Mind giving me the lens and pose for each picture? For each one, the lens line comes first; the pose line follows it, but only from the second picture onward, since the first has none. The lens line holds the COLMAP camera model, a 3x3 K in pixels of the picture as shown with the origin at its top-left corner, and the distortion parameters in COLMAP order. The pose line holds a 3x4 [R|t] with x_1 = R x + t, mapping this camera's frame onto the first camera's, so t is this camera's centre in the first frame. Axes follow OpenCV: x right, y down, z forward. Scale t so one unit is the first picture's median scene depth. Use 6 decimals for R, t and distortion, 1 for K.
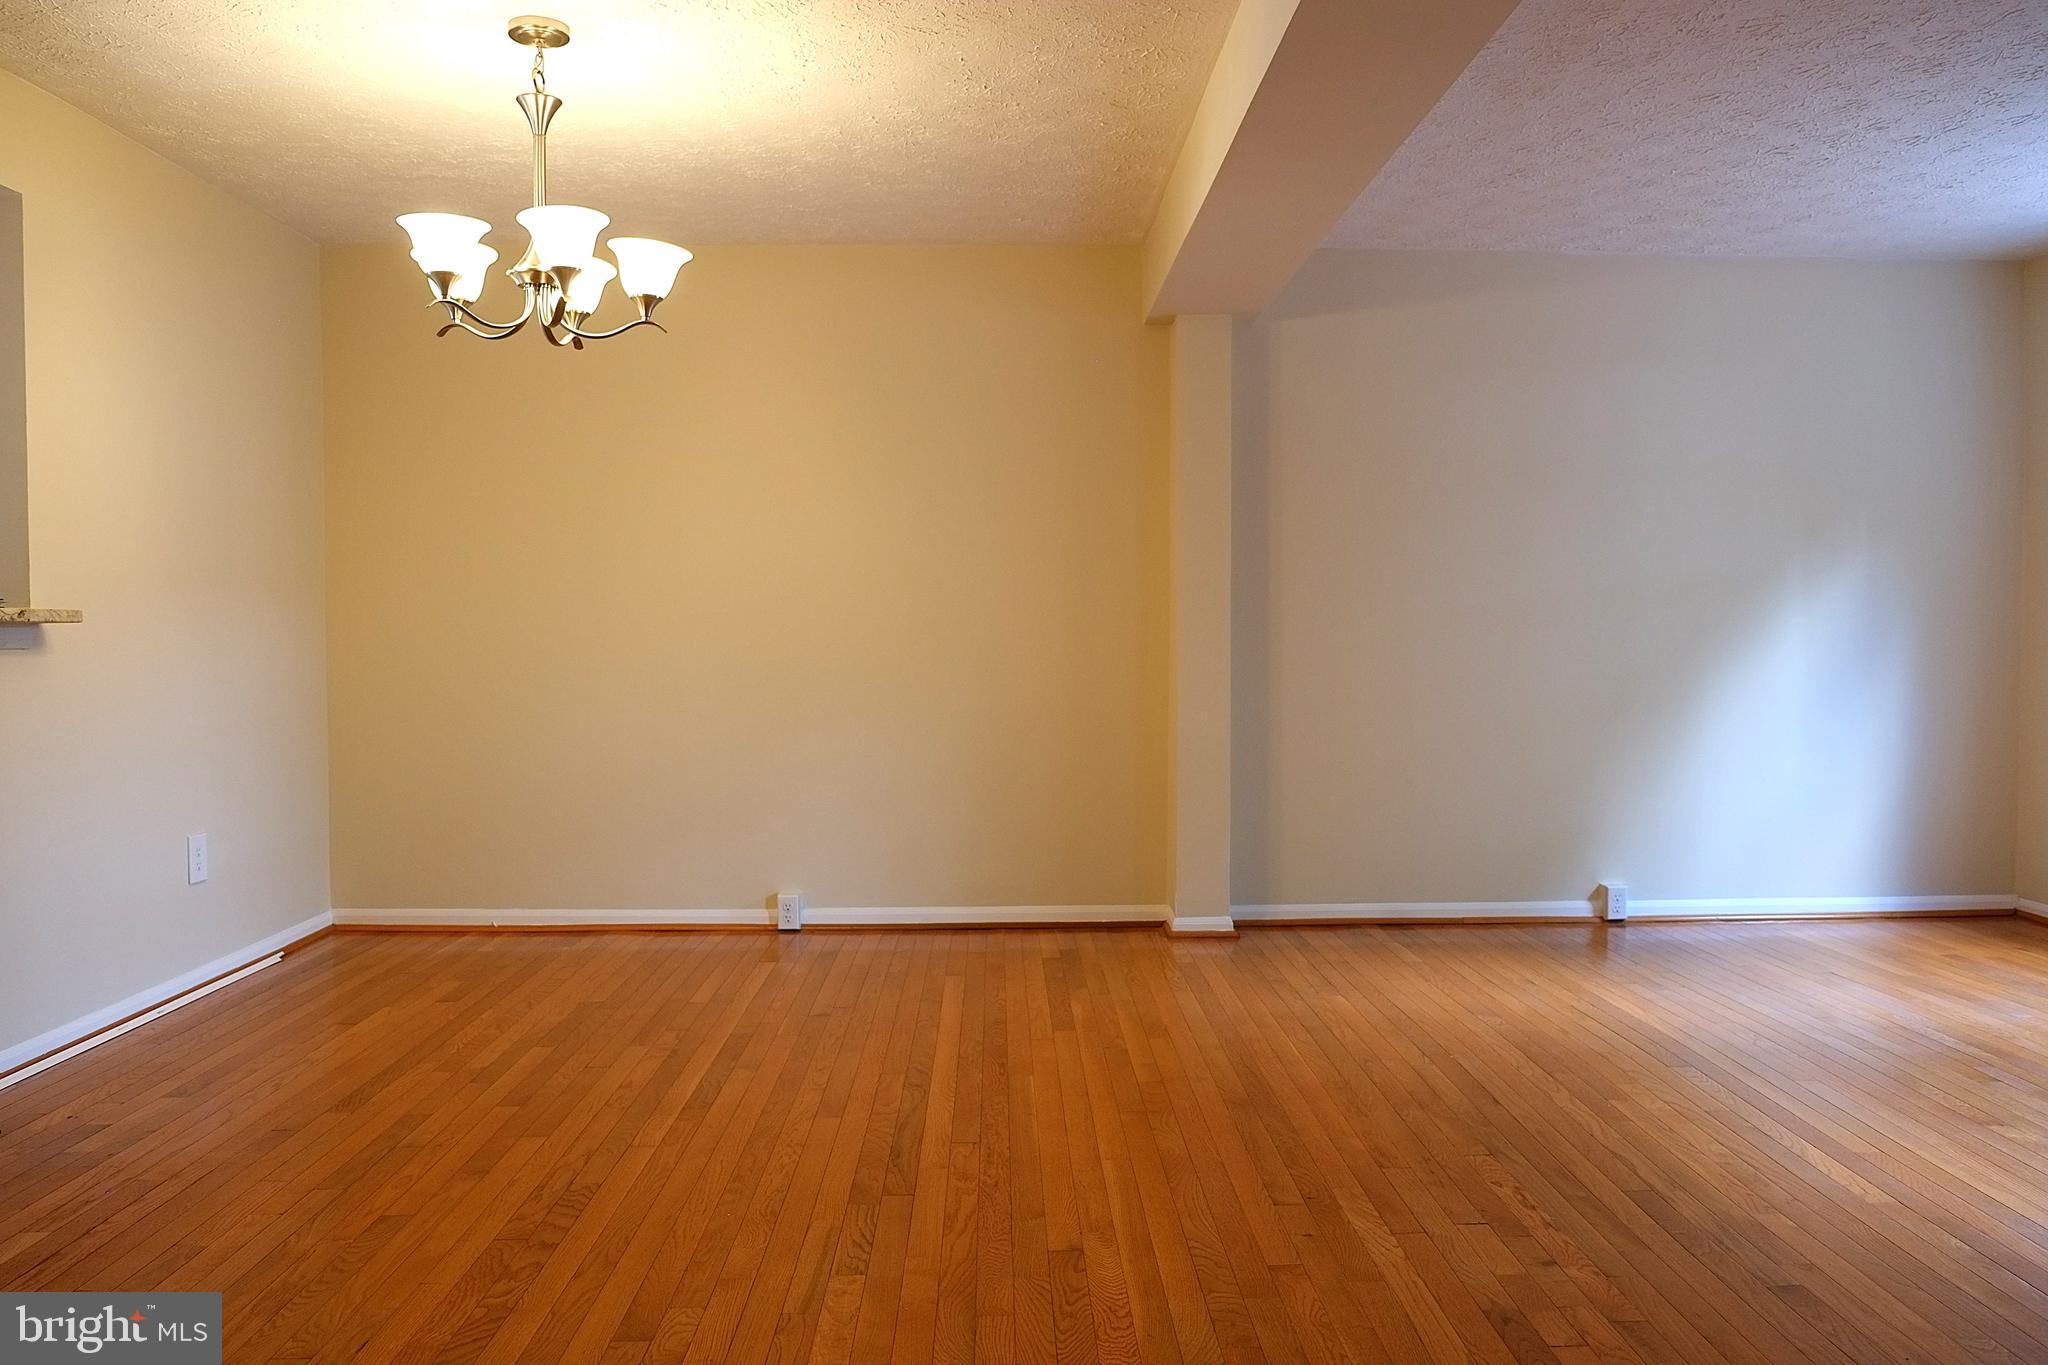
lens RADIAL K [[1588.2, 0, 1073.8], [0, 1588.2, 533.3], [0, 0, 1]] dist [-0.061716, 0.042709]
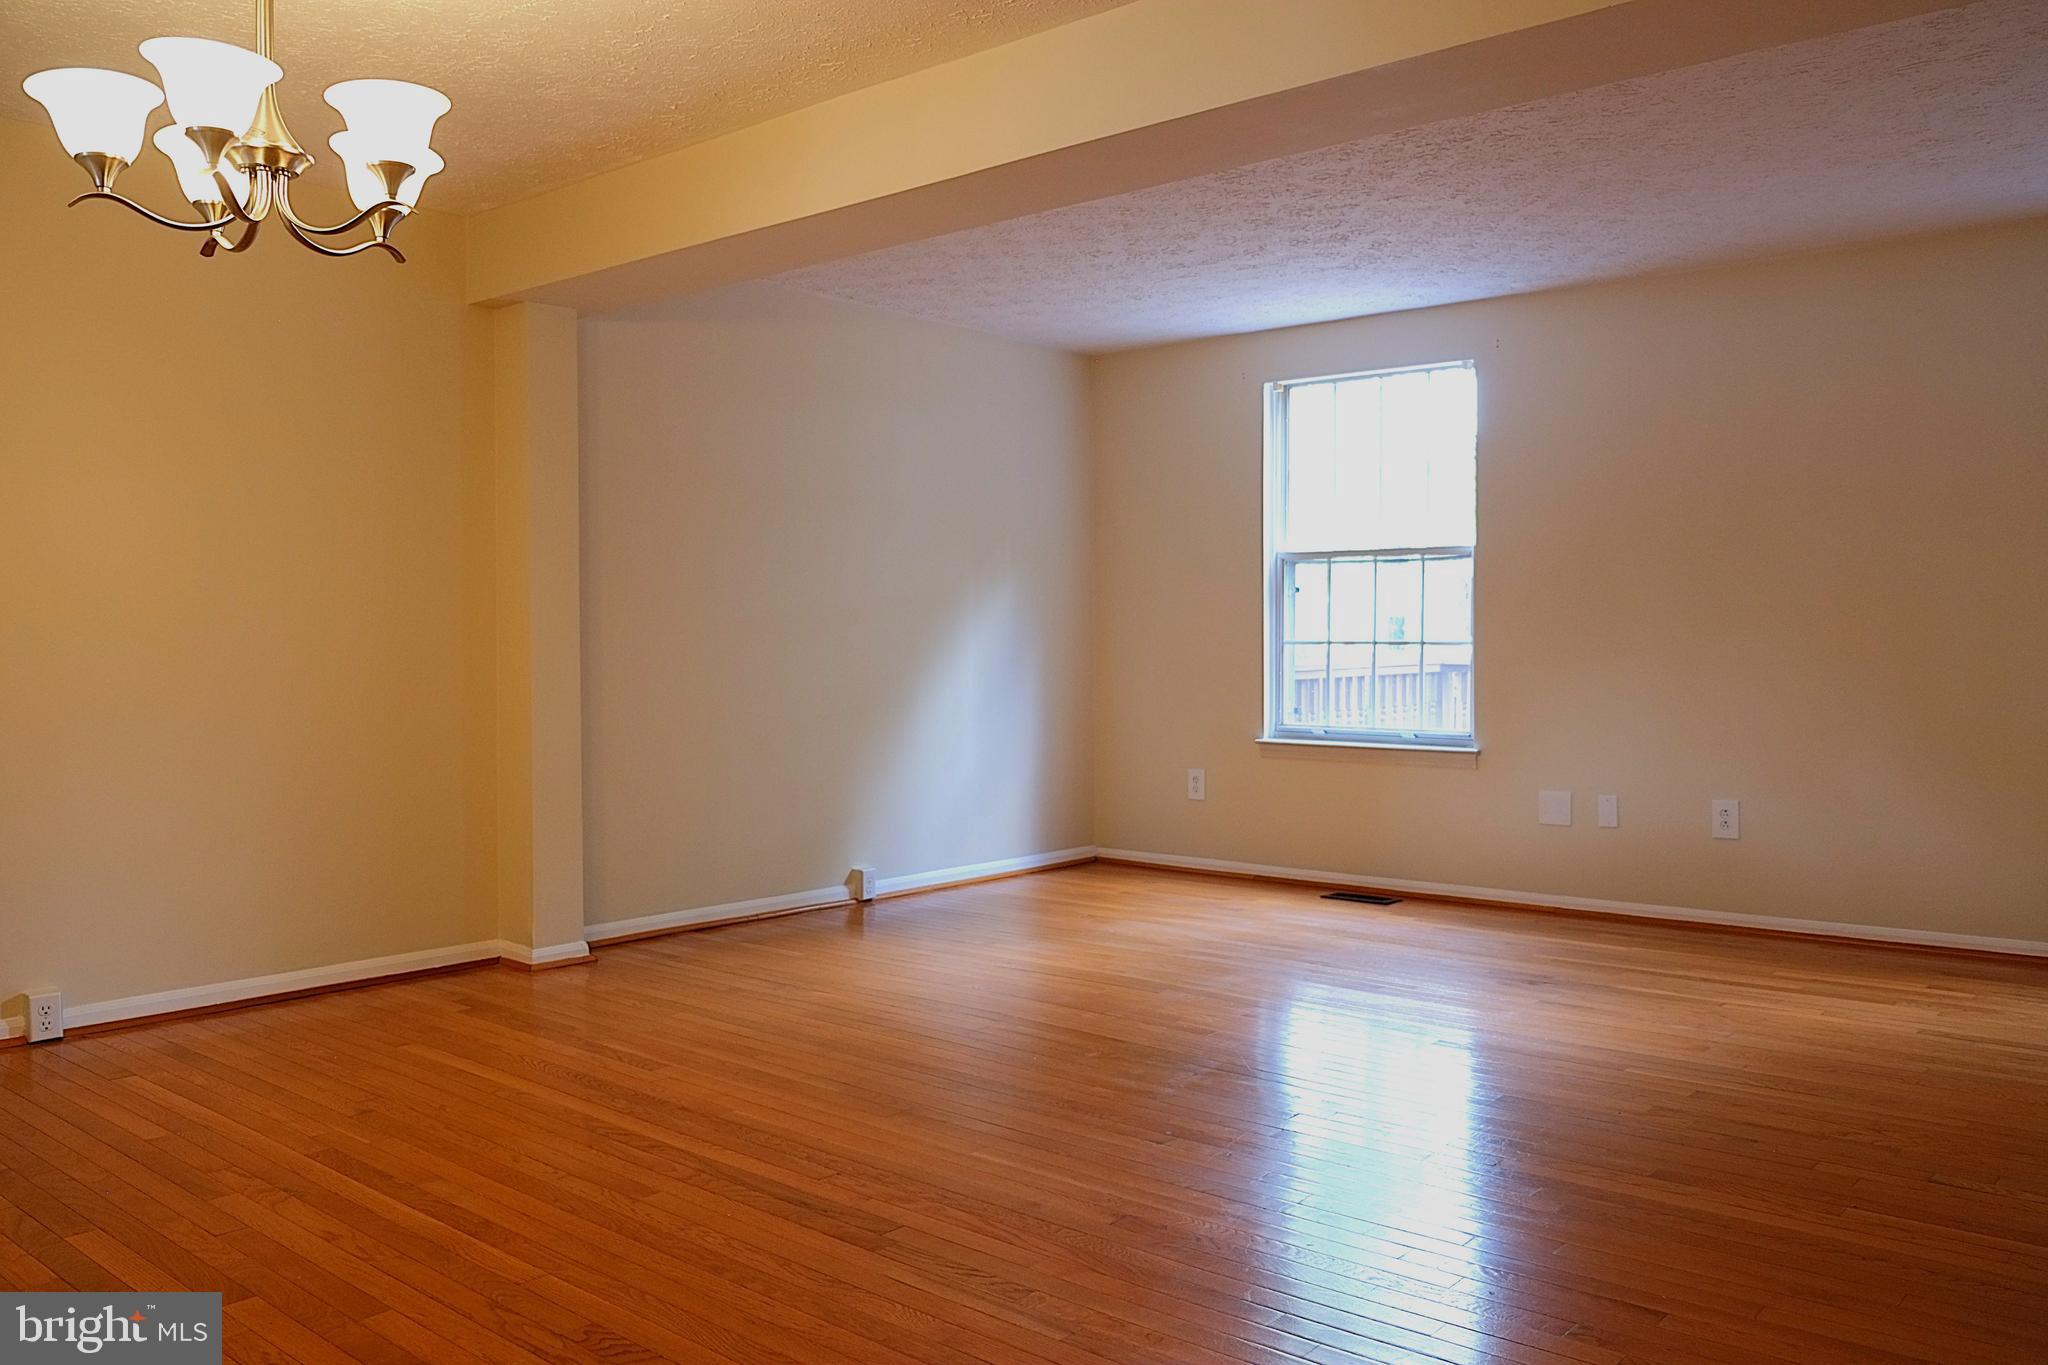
lens RADIAL K [[1588.2, 0, 1028.0], [0, 1588.2, 688.4], [0, 0, 1]] dist [-0.061716, 0.042709]
pose [[0.666470, -0.020423, 0.745252, -0.429553], [-0.047190, 0.996465, 0.069509, 0.013527], [-0.744037, -0.081494, 0.663150, 0.188030]]
